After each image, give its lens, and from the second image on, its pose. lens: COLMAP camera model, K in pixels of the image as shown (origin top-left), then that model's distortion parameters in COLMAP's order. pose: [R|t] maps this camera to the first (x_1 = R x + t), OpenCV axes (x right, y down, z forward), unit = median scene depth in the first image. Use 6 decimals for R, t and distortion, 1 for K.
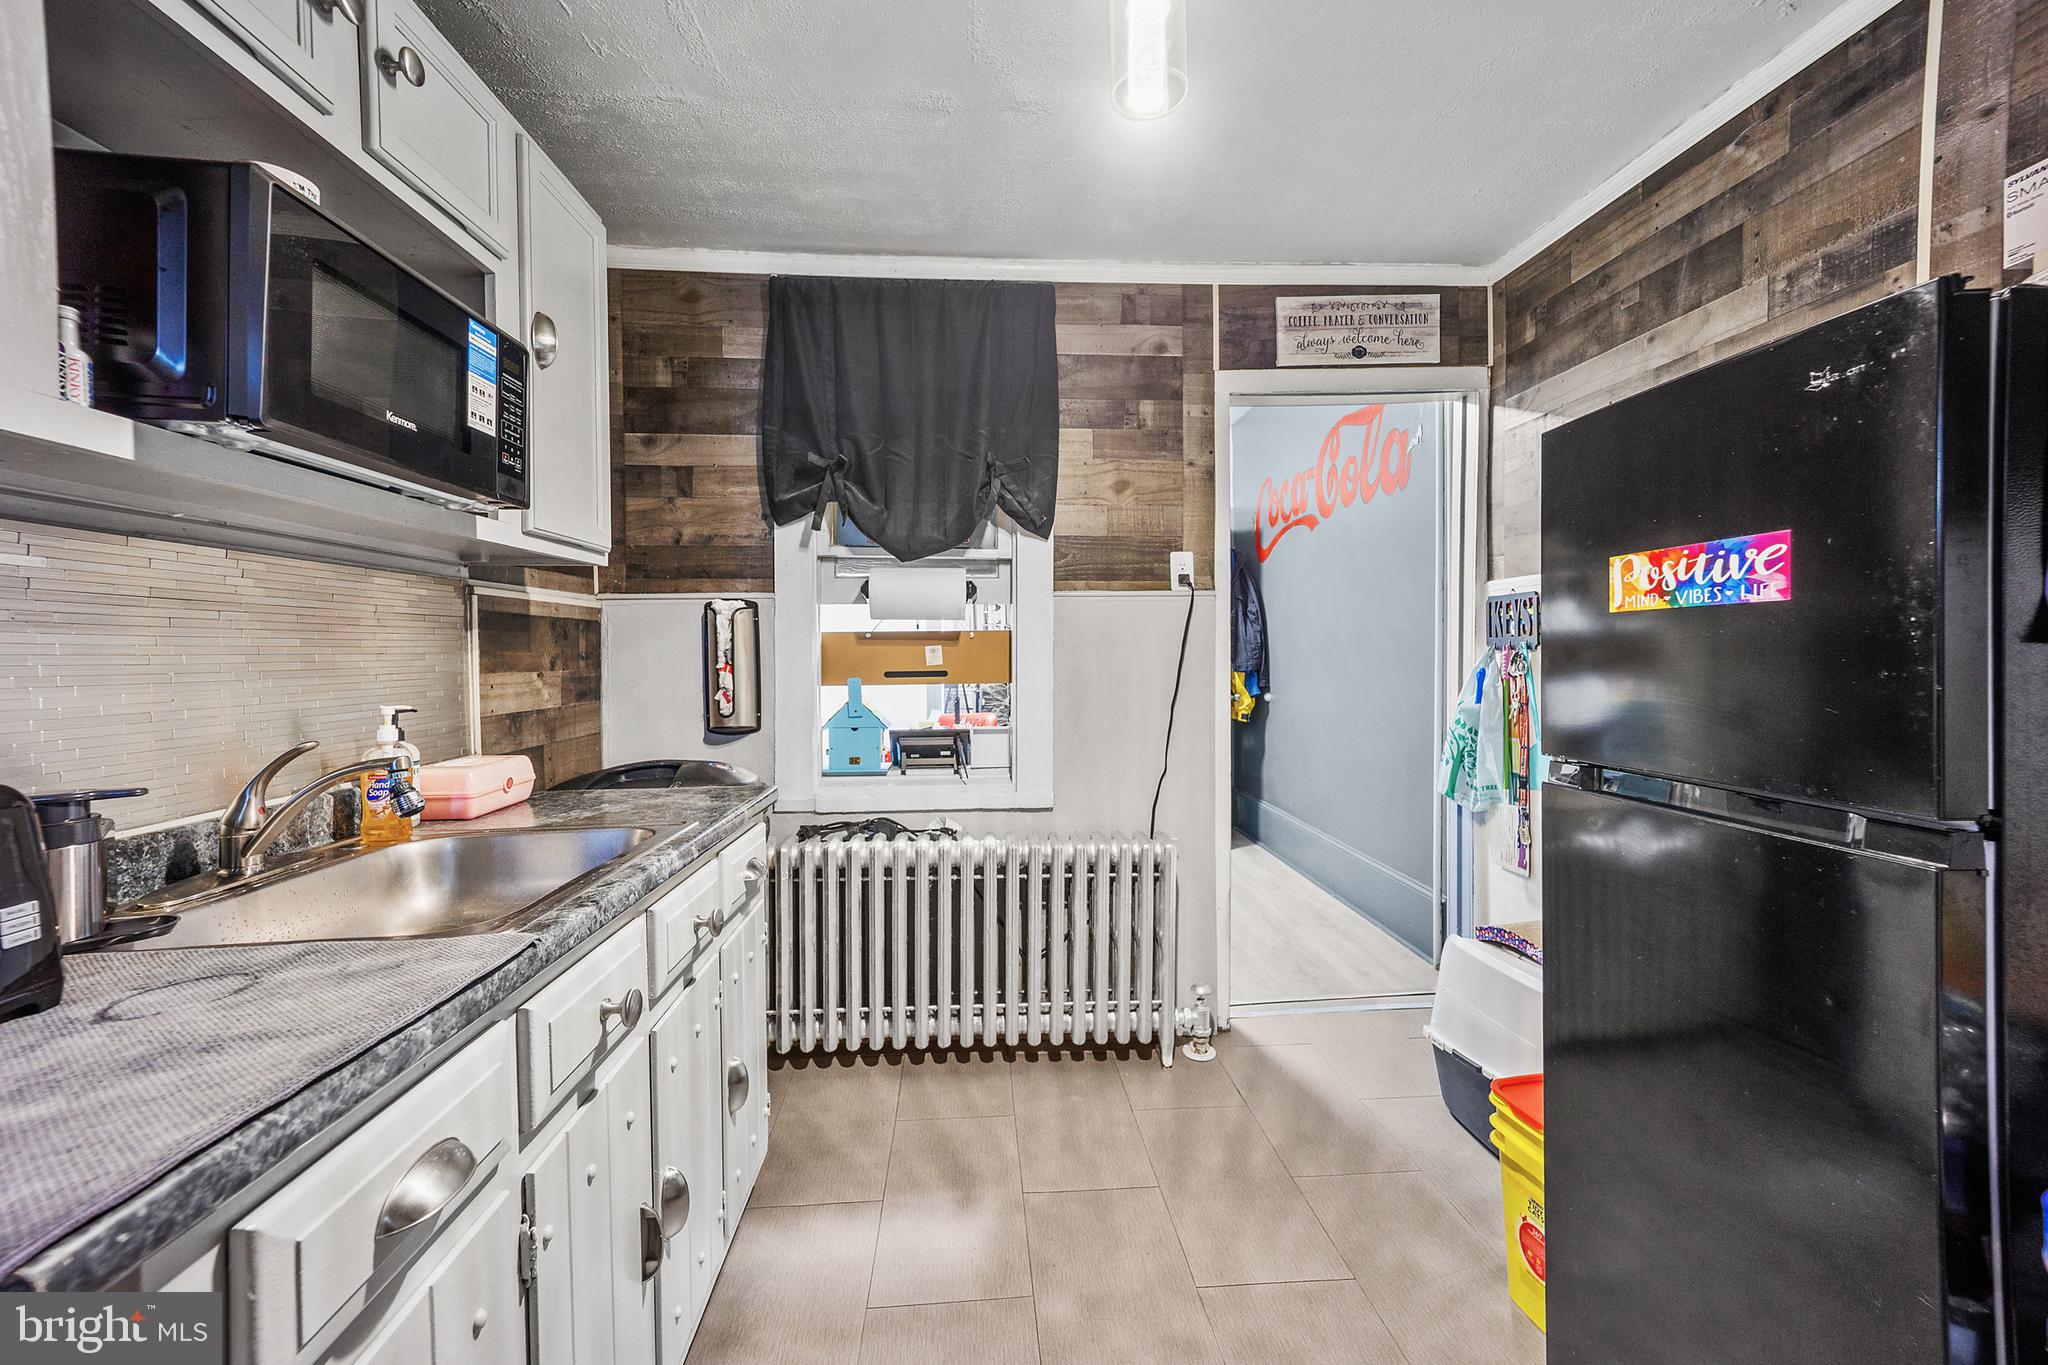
lens RADIAL K [[844.6, 0, 1025.1], [0, 844.6, 668.3], [0, 0, 1]] dist [-0.000764, -0.000172]
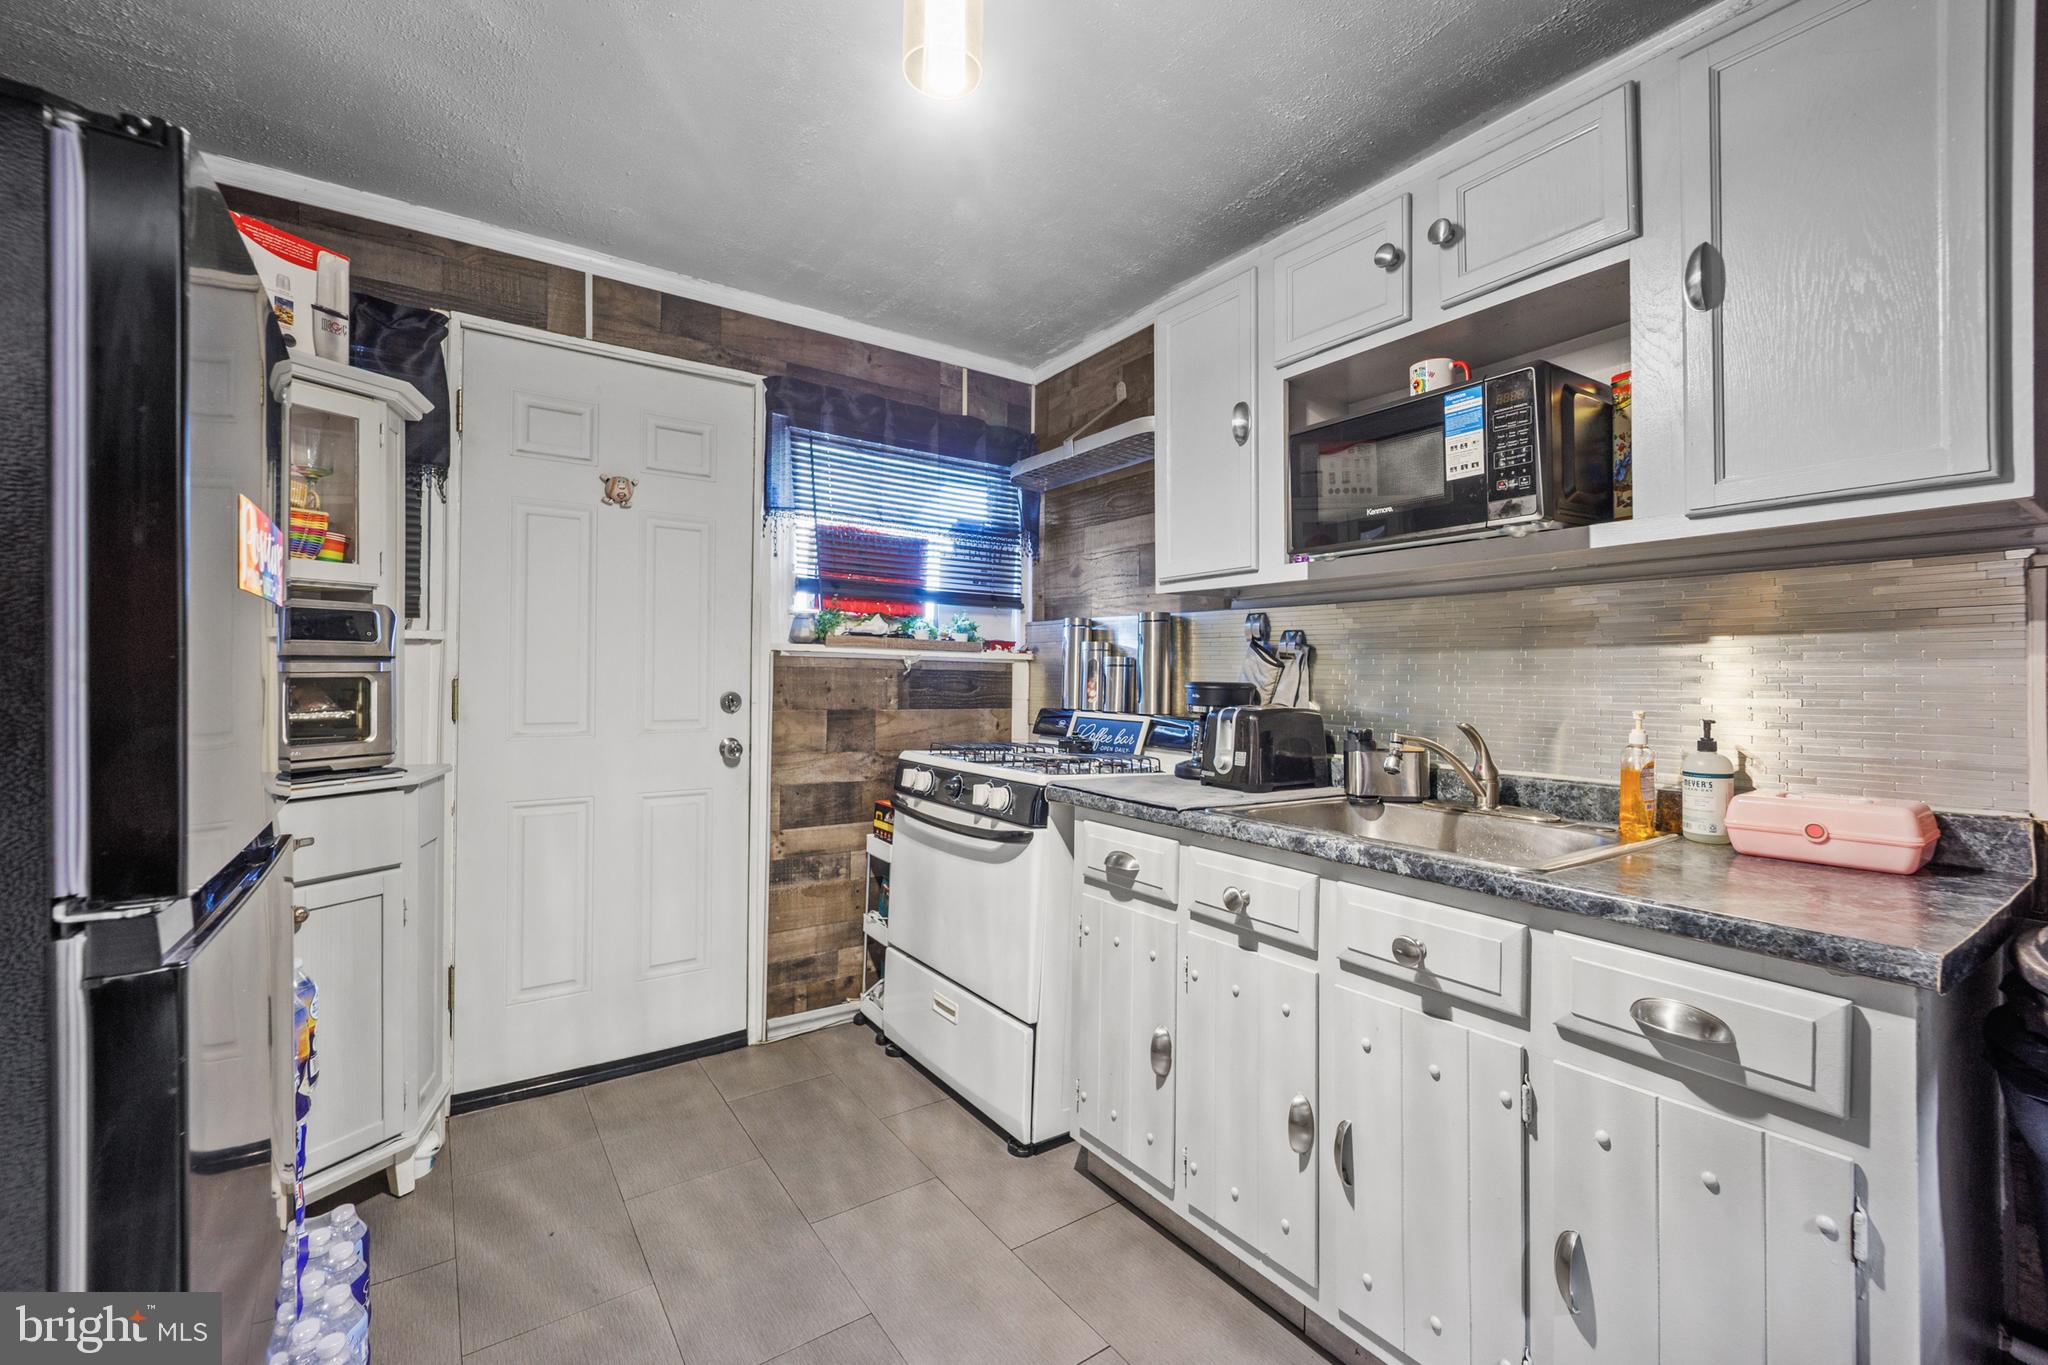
lens RADIAL K [[844.6, 0, 1023.5], [0, 844.6, 677.3], [0, 0, 1]] dist [-0.000764, -0.000172]
pose [[-0.856387, 0.002263, -0.516330, 0.528510], [-0.007423, 0.999833, 0.016694, -0.011713], [0.516282, 0.018129, -0.856227, 1.754182]]
